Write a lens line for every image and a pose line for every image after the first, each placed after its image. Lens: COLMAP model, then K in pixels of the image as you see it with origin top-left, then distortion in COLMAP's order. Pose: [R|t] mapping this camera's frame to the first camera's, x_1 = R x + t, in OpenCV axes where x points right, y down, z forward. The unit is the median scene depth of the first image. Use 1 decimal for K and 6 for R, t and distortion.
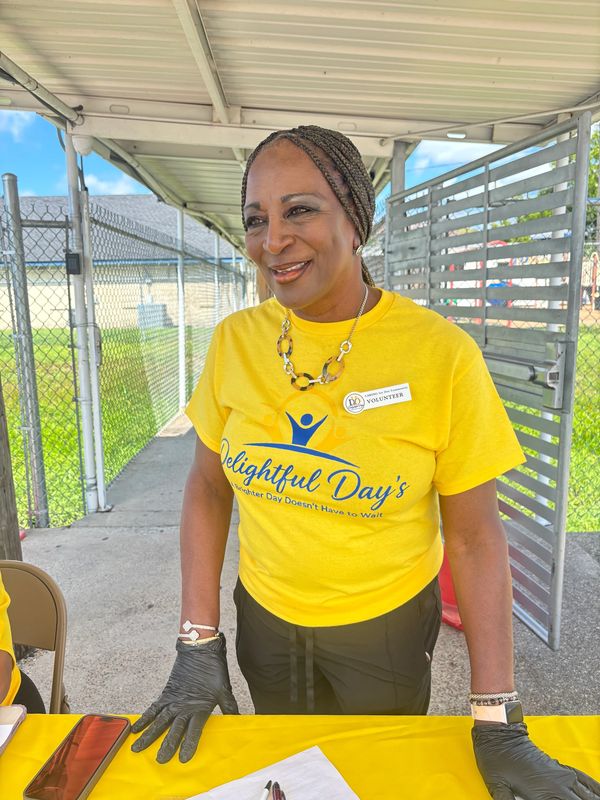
lens RADIAL K [[607.1, 0, 305.1], [0, 607.1, 402.2], [0, 0, 1]] dist [0.043868, -0.040095]
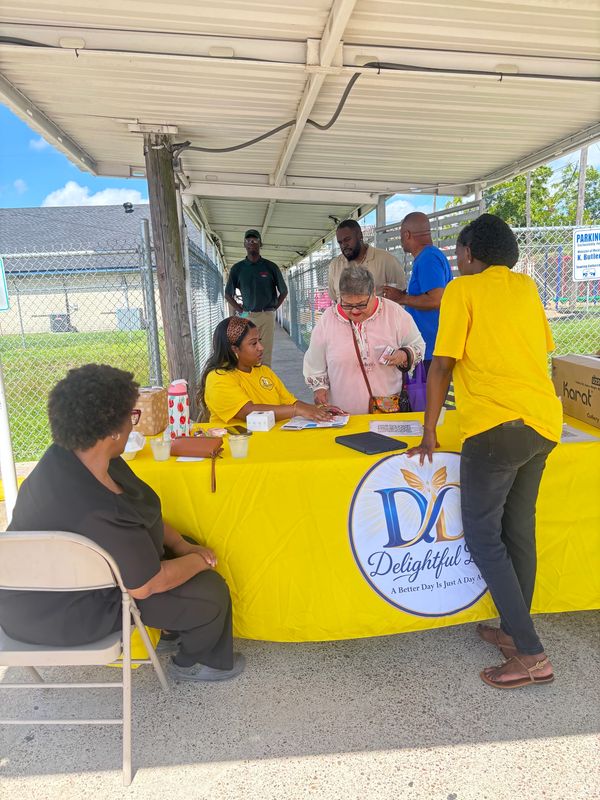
lens RADIAL K [[603.9, 0, 321.0], [0, 603.9, 388.9], [0, 0, 1]] dist [0.058288, -0.008942]
pose [[0.993089, -0.045131, 0.108338, -0.206023], [0.047947, 0.998573, -0.023528, 0.124868], [-0.107122, 0.028560, 0.993836, -0.587770]]
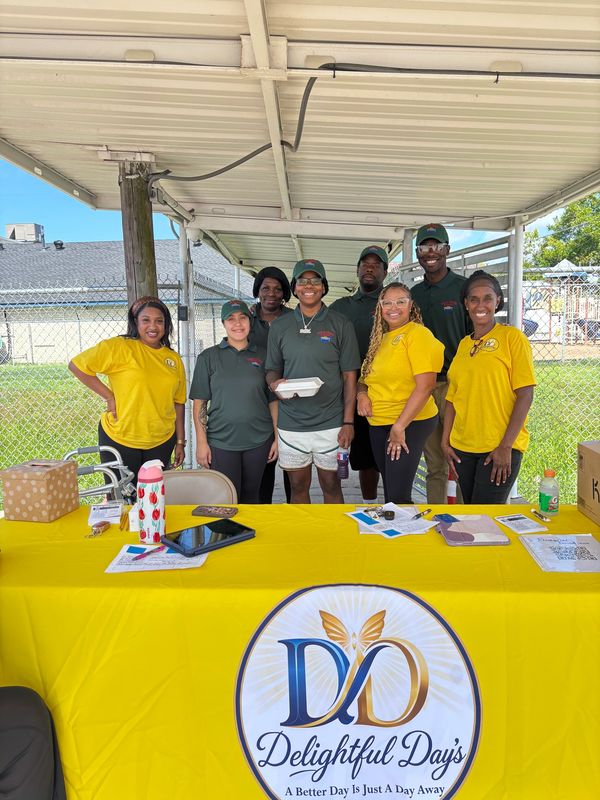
lens RADIAL K [[607.1, 0, 305.1], [0, 607.1, 402.2], [0, 0, 1]] dist [0.043868, -0.040095]
pose [[0.999503, 0.002300, -0.031441, -0.043538], [-0.004066, 0.998410, -0.056220, 0.064027], [0.031262, 0.056320, 0.997923, -0.419612]]
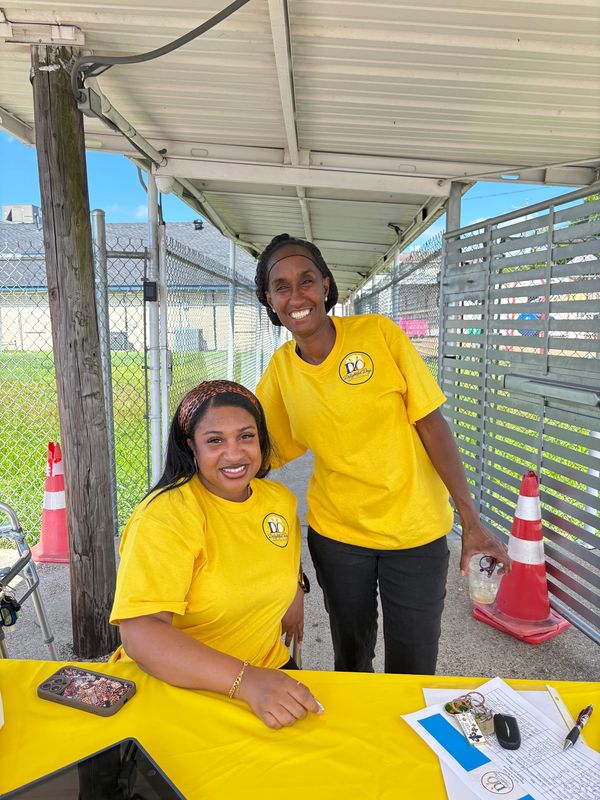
lens RADIAL K [[607.1, 0, 305.1], [0, 607.1, 402.2], [0, 0, 1]] dist [0.043868, -0.040095]
pose [[0.999035, 0.021656, -0.038207, -0.059960], [-0.023279, 0.998822, -0.042581, 0.009025], [0.037240, 0.043429, 0.998362, -0.058993]]
